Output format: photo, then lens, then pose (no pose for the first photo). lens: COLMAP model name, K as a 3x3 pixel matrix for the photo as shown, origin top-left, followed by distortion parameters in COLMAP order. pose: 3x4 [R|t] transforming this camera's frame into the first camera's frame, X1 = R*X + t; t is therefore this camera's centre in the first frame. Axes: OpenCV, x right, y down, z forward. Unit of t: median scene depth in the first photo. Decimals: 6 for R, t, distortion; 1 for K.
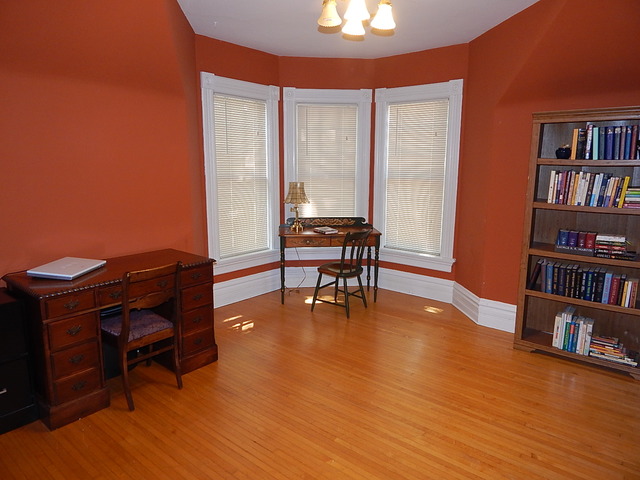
lens RADIAL K [[431.6, 0, 318.5], [0, 431.6, 236.2], [0, 0, 1]] dist [0.003586, 0.000519]
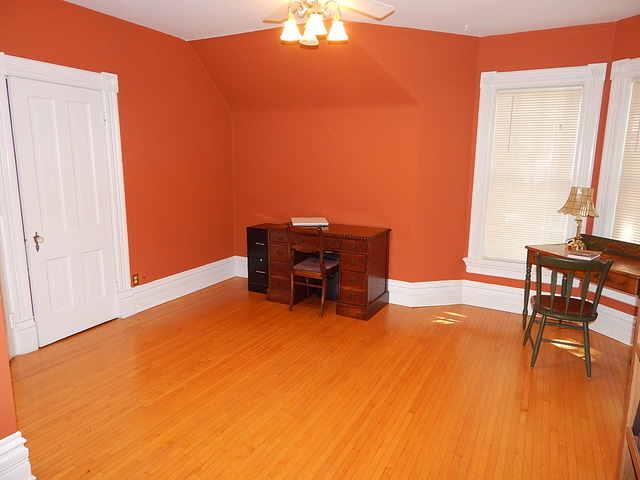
lens RADIAL K [[431.6, 0, 318.5], [0, 431.6, 236.2], [0, 0, 1]] dist [0.003586, 0.000519]
pose [[0.193462, 0.180860, -0.964294, 0.724459], [-0.176412, 0.973255, 0.147148, -0.087224], [0.965117, 0.141646, 0.220194, 0.454401]]
